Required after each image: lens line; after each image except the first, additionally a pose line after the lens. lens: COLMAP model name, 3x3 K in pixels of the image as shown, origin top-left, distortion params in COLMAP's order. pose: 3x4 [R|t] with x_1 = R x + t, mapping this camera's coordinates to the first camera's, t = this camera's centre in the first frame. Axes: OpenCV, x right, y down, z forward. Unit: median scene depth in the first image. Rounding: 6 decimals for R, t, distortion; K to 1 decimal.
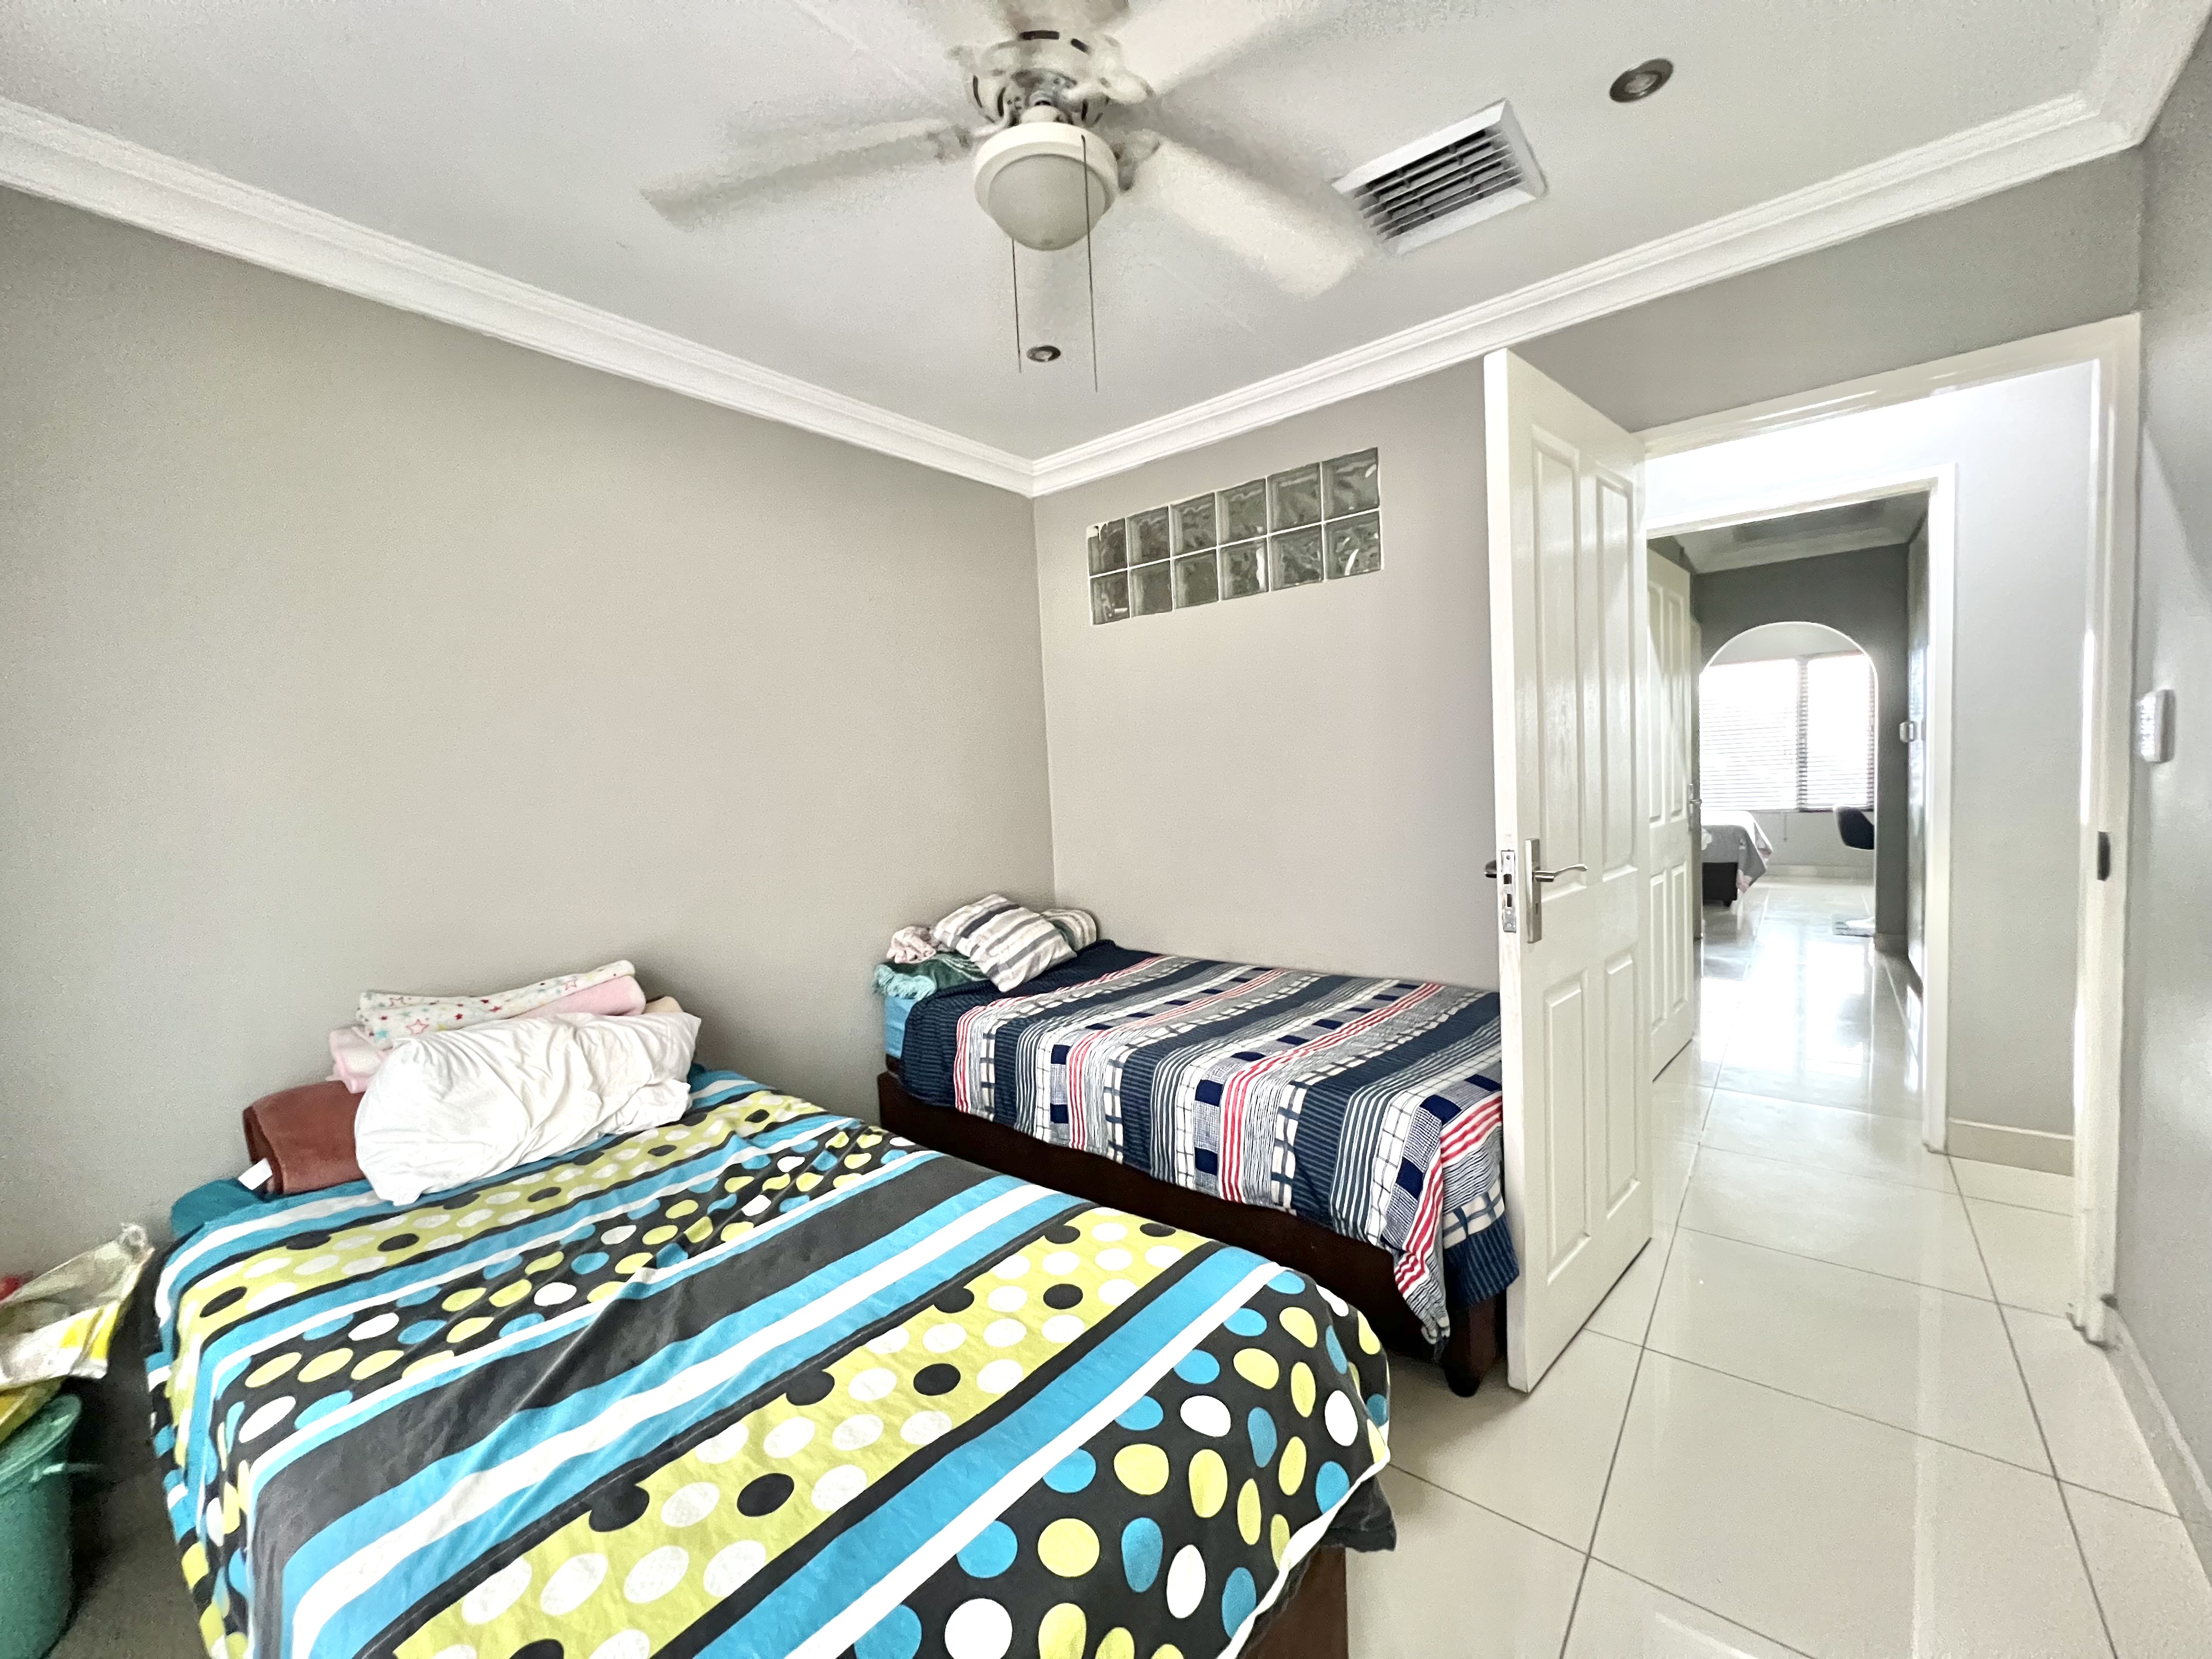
lens RADIAL K [[880.2, 0, 1111.6], [0, 880.2, 827.0], [0, 0, 1]] dist [-0.002002, 0.000668]
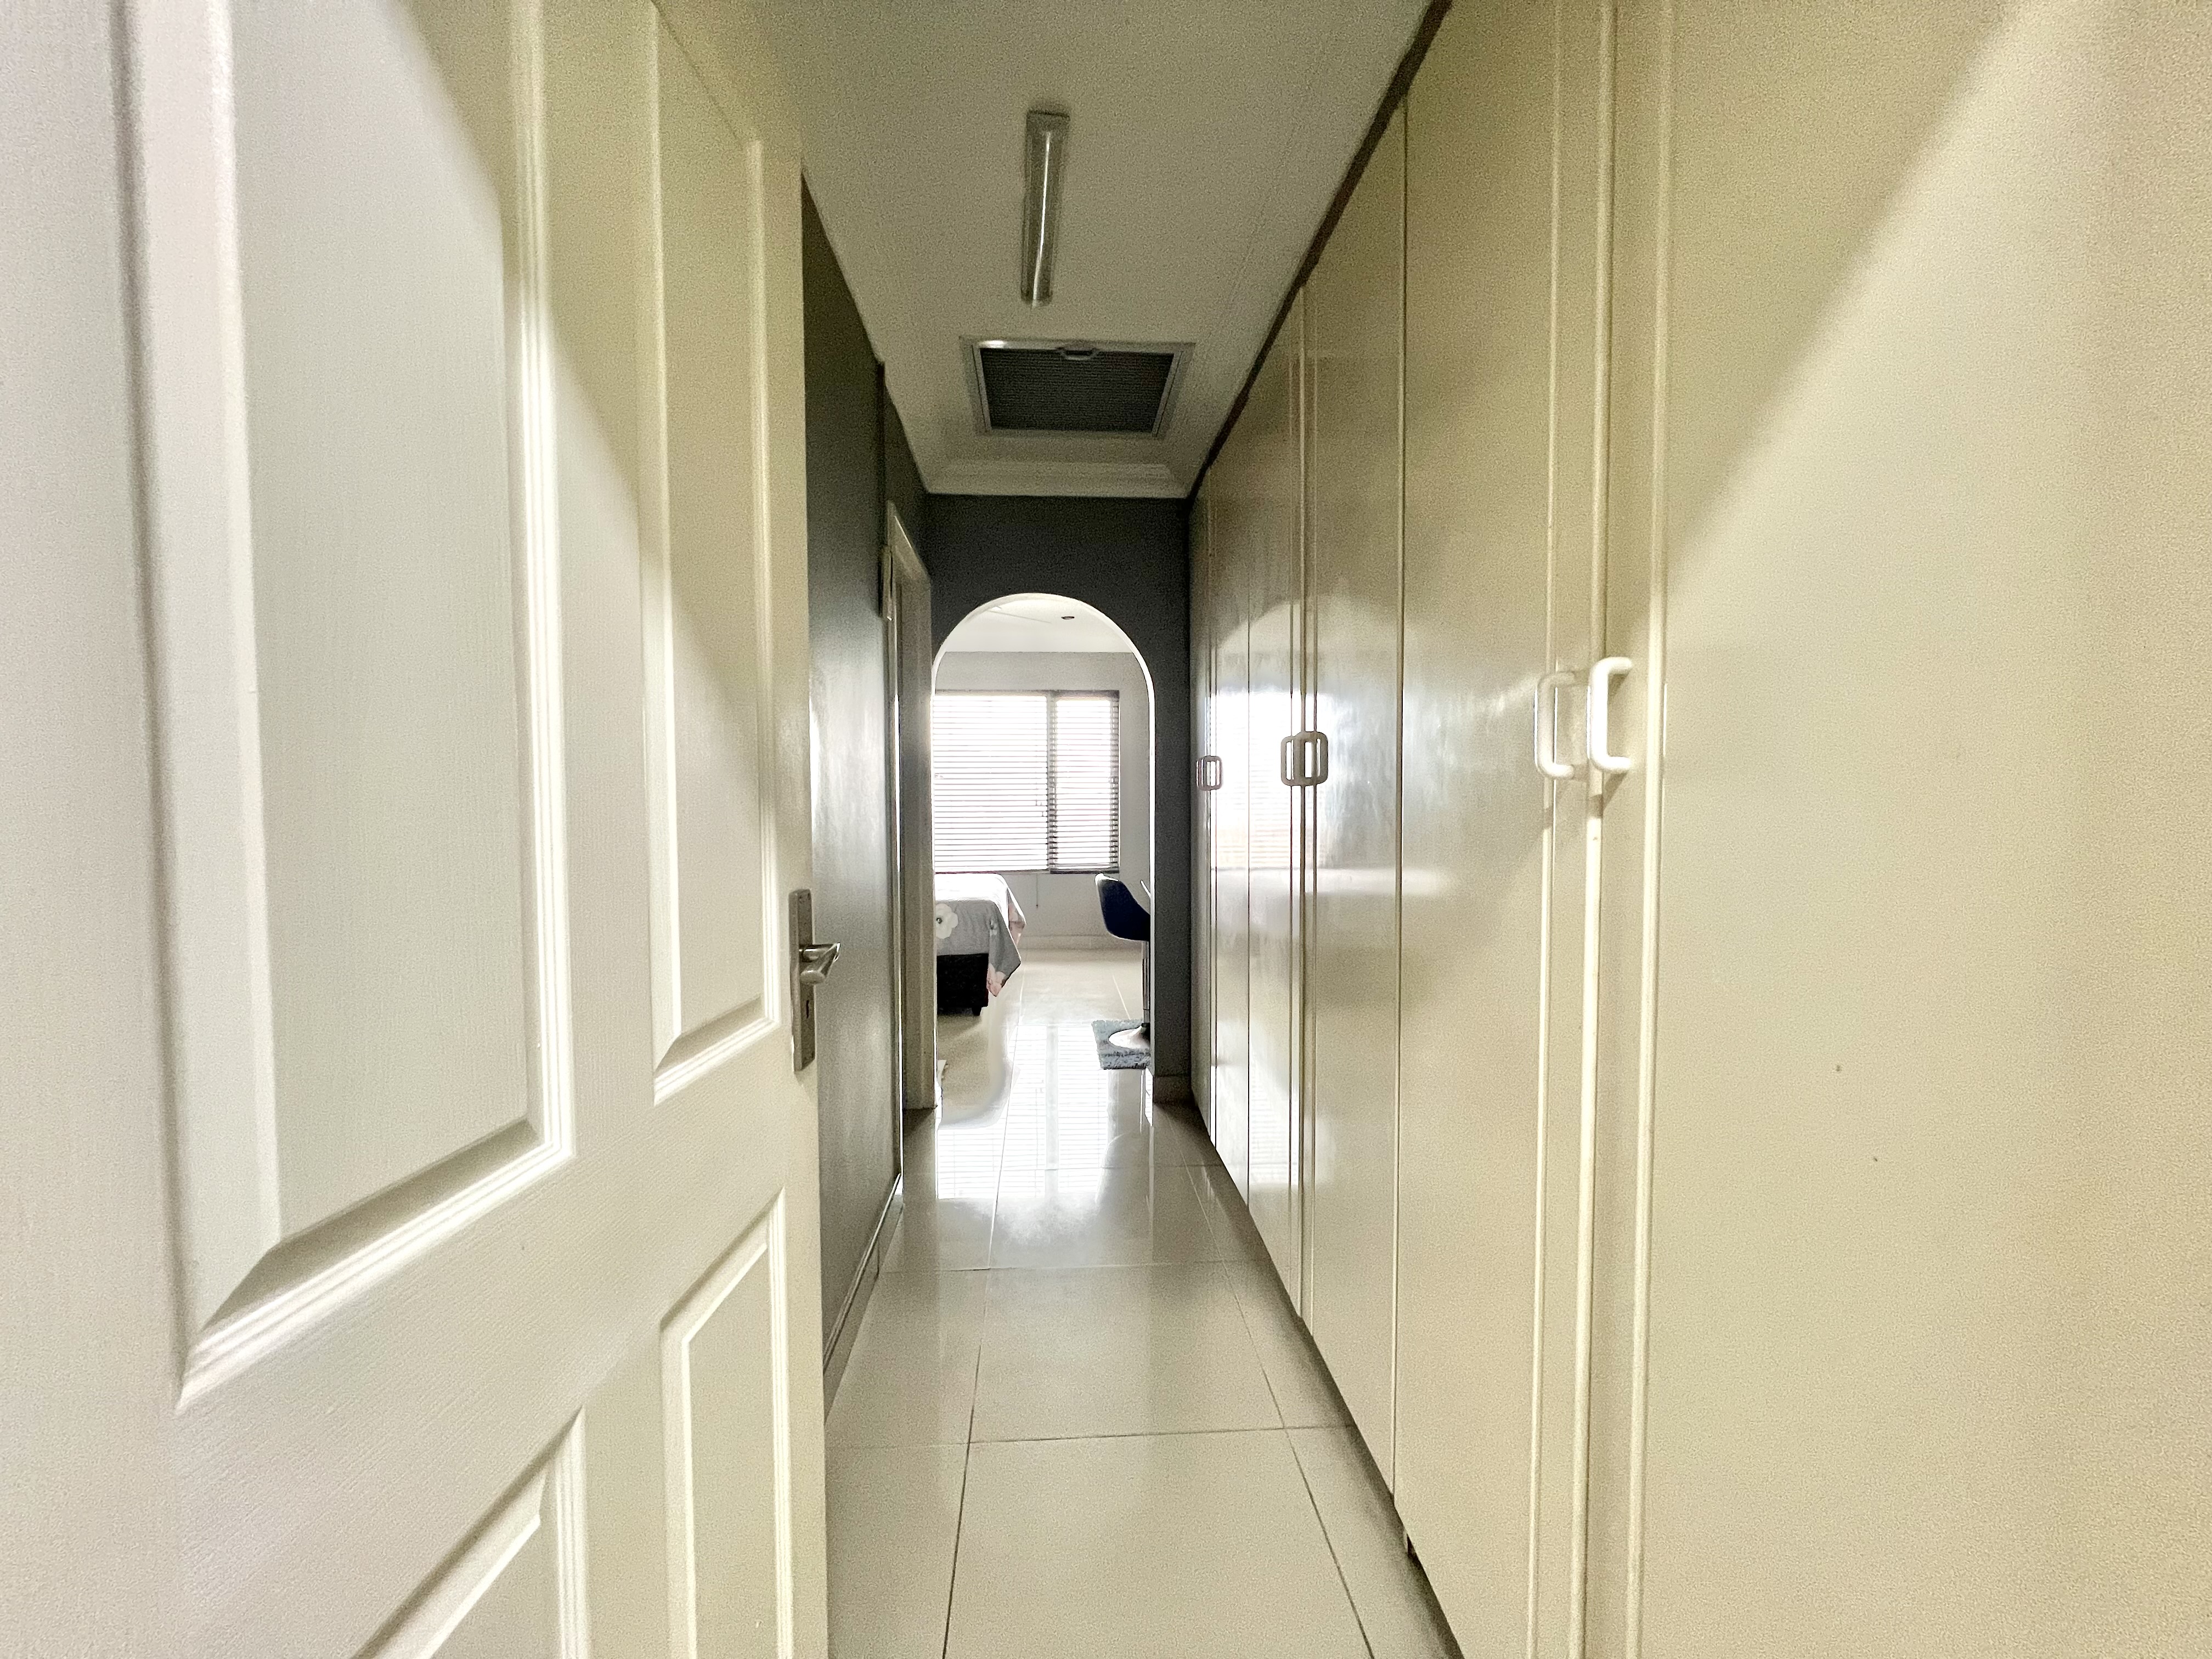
lens RADIAL K [[880.2, 0, 1112.5], [0, 880.2, 840.9], [0, 0, 1]] dist [-0.002002, 0.000668]
pose [[0.731136, 0.008204, 0.682182, 0.303252], [0.018854, 0.999303, -0.032225, -0.025063], [-0.681971, 0.036423, 0.730472, 0.413403]]
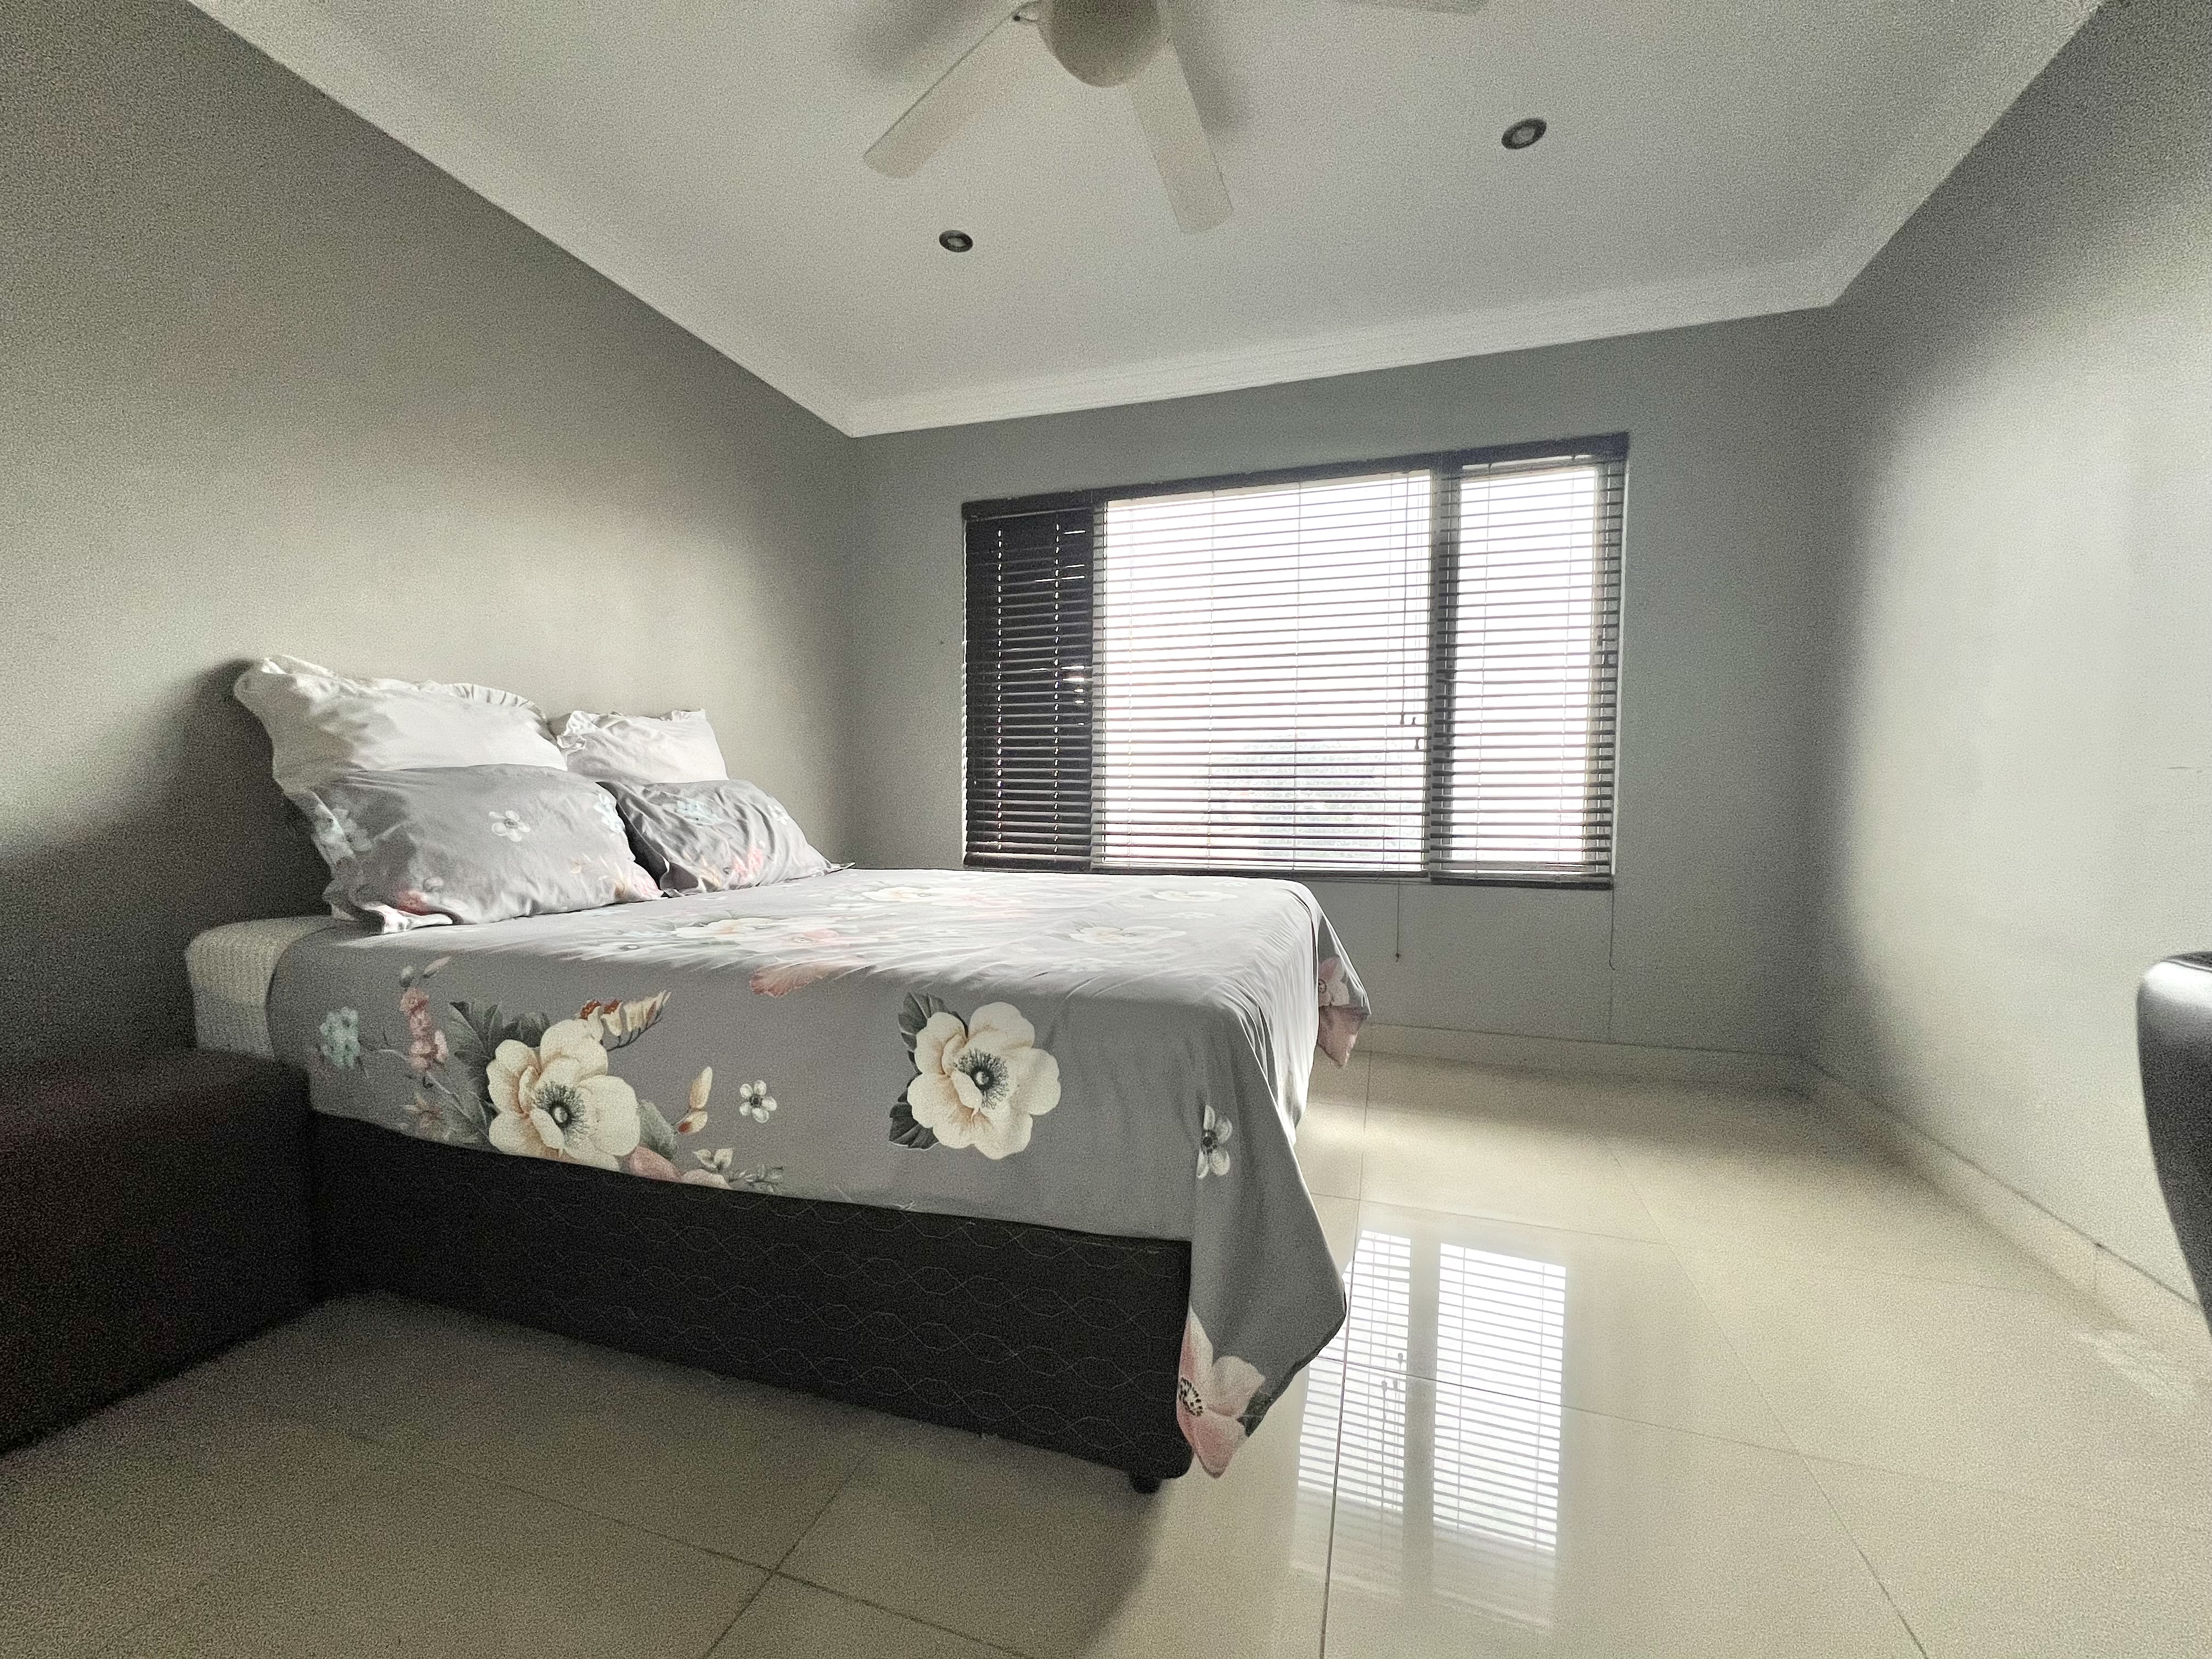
lens RADIAL K [[880.2, 0, 1101.4], [0, 880.2, 824.8], [0, 0, 1]] dist [-0.002002, 0.000668]
pose [[0.936517, 0.036894, 0.348675, 0.636912], [-0.022183, 0.998691, -0.046093, -0.026415], [-0.349919, 0.035432, 0.936110, 0.853029]]
